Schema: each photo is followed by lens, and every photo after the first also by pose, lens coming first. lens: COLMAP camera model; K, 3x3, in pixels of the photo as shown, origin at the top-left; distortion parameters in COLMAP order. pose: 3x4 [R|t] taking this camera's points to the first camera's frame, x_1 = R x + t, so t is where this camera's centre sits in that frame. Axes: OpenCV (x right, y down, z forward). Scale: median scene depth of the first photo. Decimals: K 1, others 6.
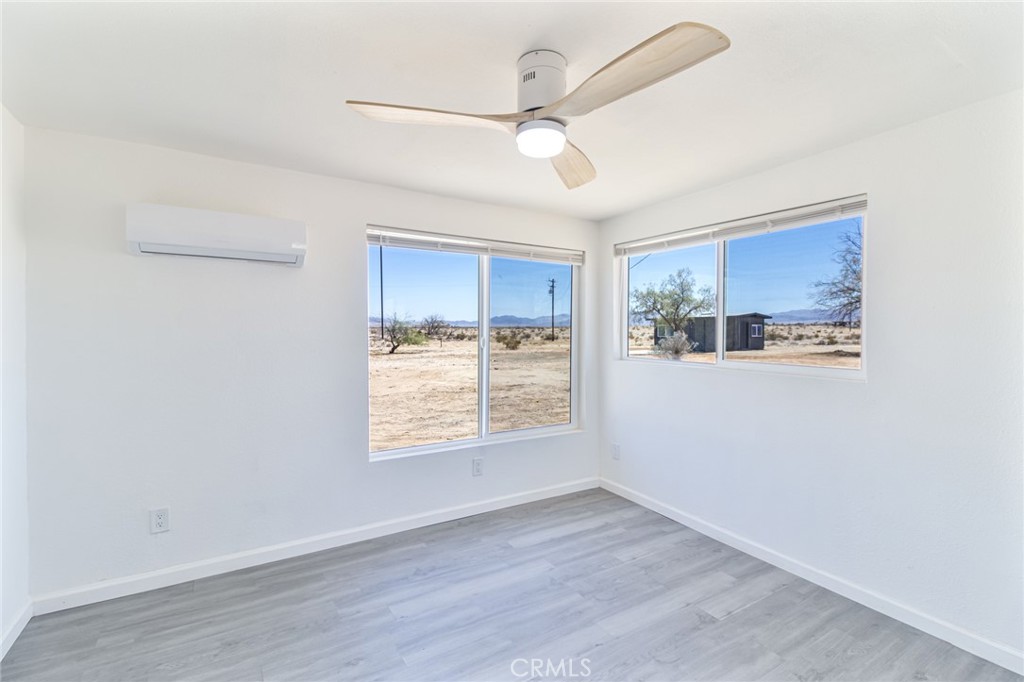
lens RADIAL K [[470.8, 0, 518.2], [0, 470.8, 334.3], [0, 0, 1]] dist [0.022325, -0.015135]
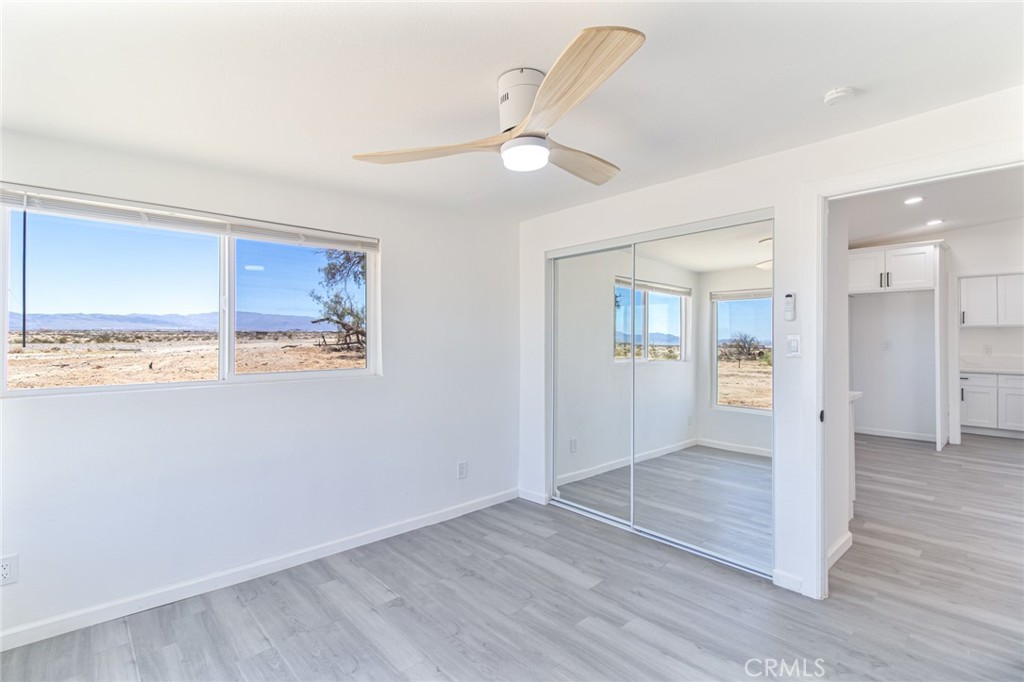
lens RADIAL K [[470.8, 0, 518.2], [0, 470.8, 334.3], [0, 0, 1]] dist [0.022325, -0.015135]
pose [[-0.204971, -0.000414, 0.978768, -0.629671], [-0.001271, 0.999999, 0.000157, -0.025637], [-0.978767, -0.001212, -0.204972, 0.800617]]
